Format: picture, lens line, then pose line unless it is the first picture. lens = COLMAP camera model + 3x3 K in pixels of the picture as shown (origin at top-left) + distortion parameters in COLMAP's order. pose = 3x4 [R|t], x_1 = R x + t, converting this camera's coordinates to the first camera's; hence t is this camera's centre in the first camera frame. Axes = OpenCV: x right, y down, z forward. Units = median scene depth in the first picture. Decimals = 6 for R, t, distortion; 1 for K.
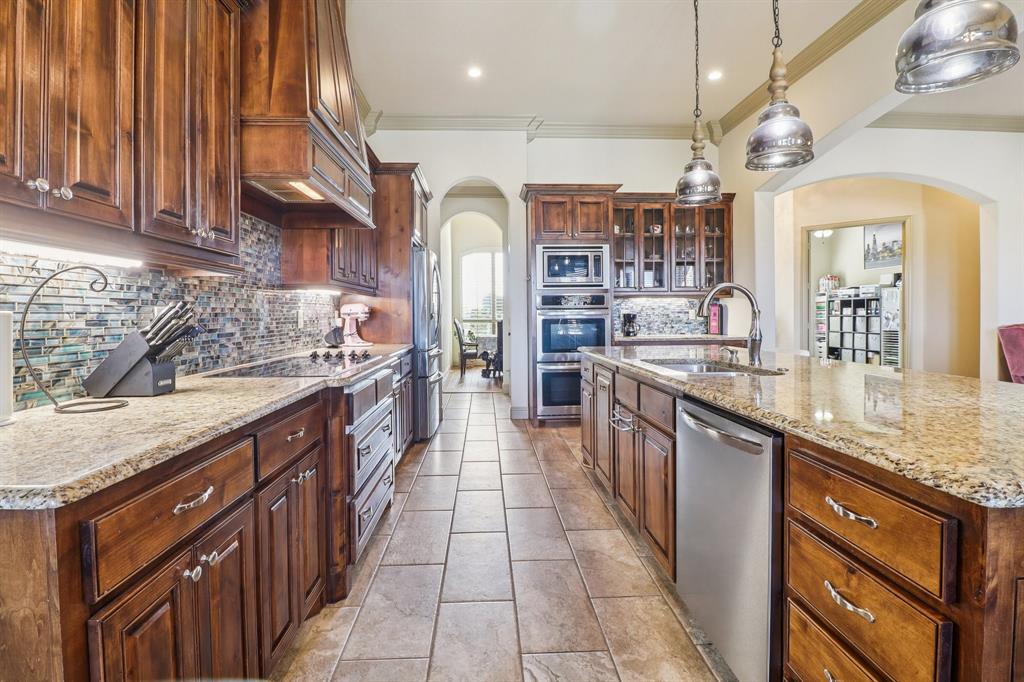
lens RADIAL K [[481.5, 0, 504.1], [0, 481.5, 310.4], [0, 0, 1]] dist [0.000497, -0.014067]
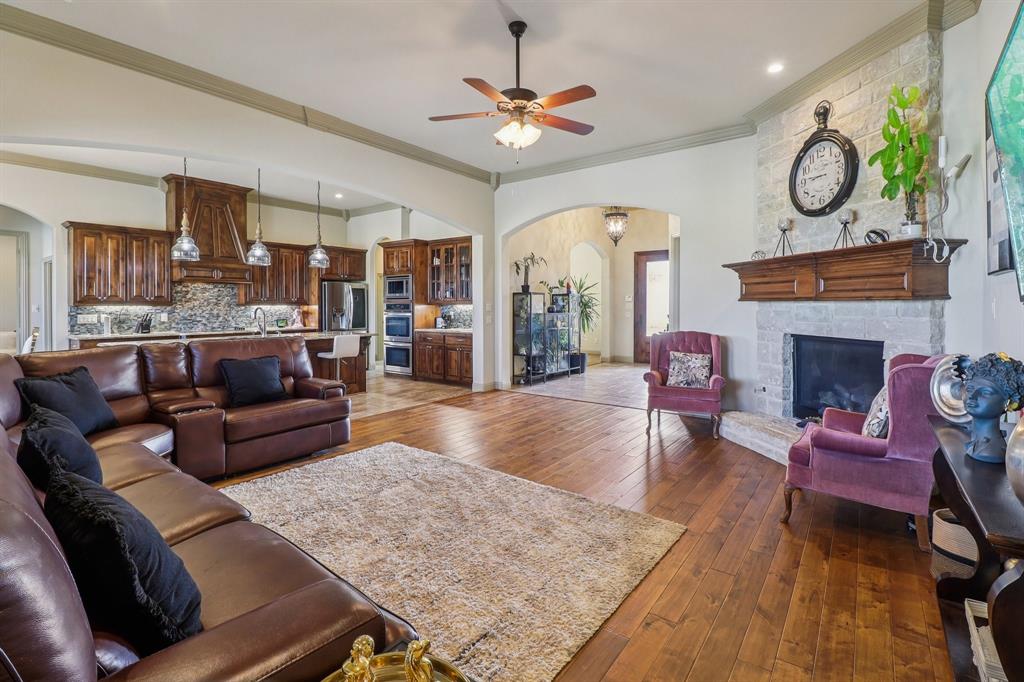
lens RADIAL K [[470.6, 0, 491.5], [0, 470.6, 304.6], [0, 0, 1]] dist [0.024166, -0.012902]
pose [[0.757645, 0.002704, -0.652662, 3.037899], [0.003772, 0.999957, 0.008521, -0.081746], [0.652656, -0.008918, 0.757602, -0.168873]]
